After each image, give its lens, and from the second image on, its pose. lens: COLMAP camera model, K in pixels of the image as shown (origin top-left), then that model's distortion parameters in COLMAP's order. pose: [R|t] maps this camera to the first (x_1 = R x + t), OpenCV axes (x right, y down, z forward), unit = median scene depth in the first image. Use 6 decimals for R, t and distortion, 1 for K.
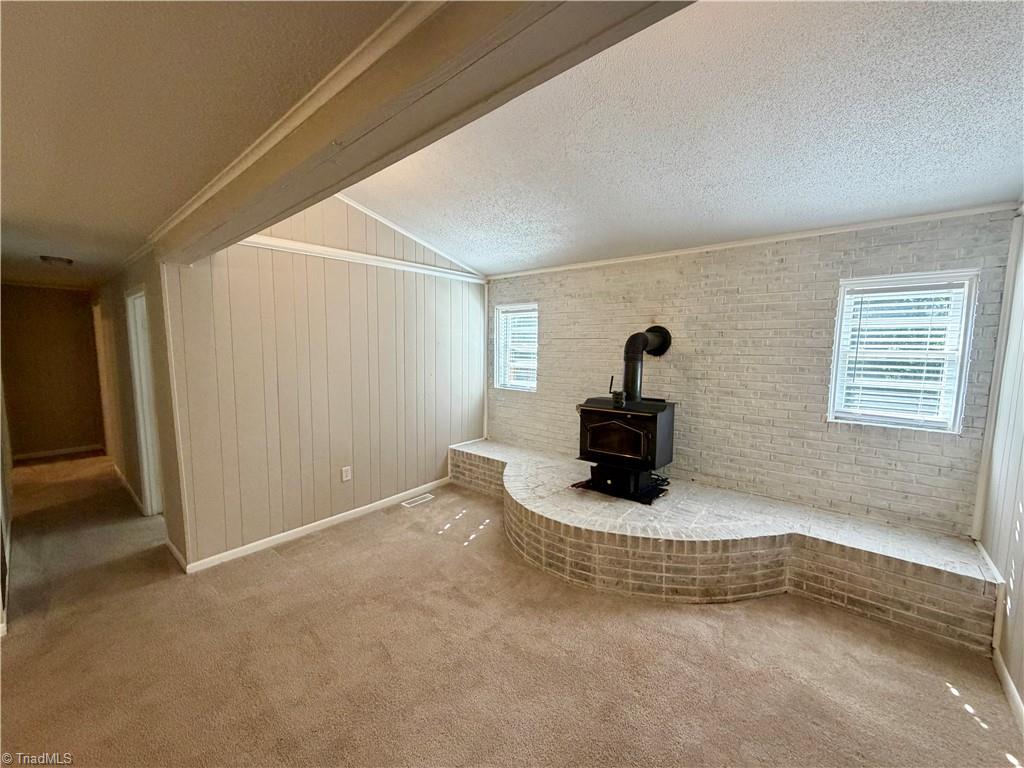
lens RADIAL K [[407.8, 0, 511.3], [0, 407.8, 384.6], [0, 0, 1]] dist [0.000506, 0.000657]
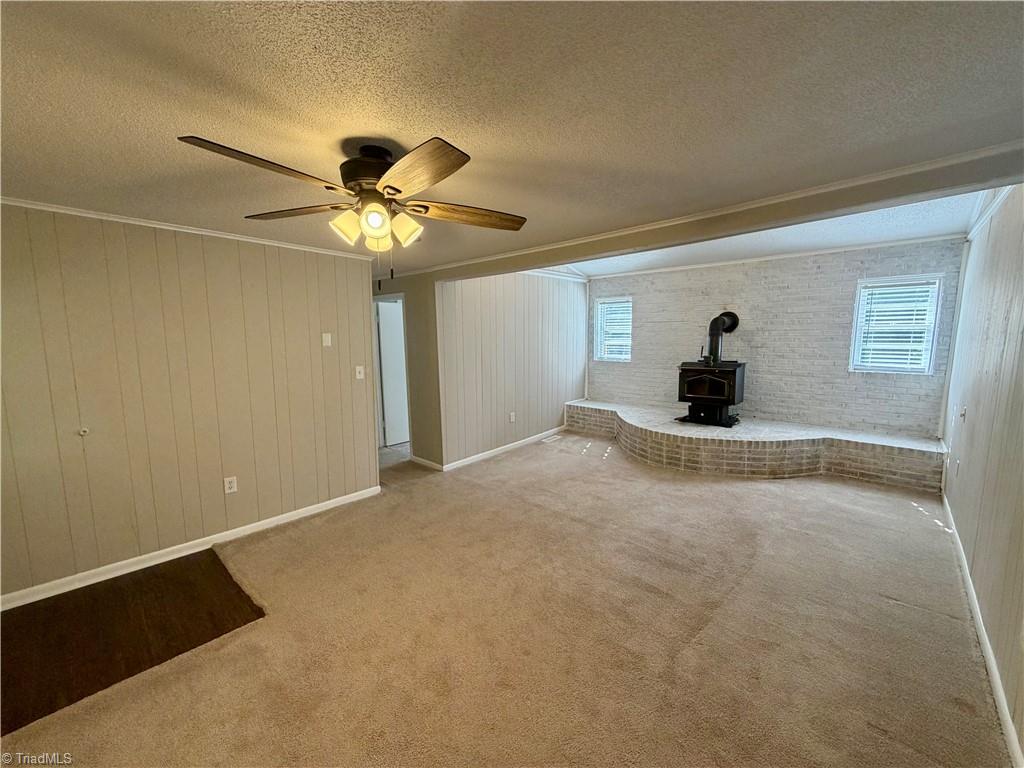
lens RADIAL K [[407.8, 0, 511.3], [0, 407.8, 384.4], [0, 0, 1]] dist [0.000506, 0.000657]
pose [[0.998977, -0.016899, -0.041949, -0.435539], [0.018339, 0.999247, 0.034179, 0.061504], [0.041340, -0.034914, 0.998535, -0.593909]]
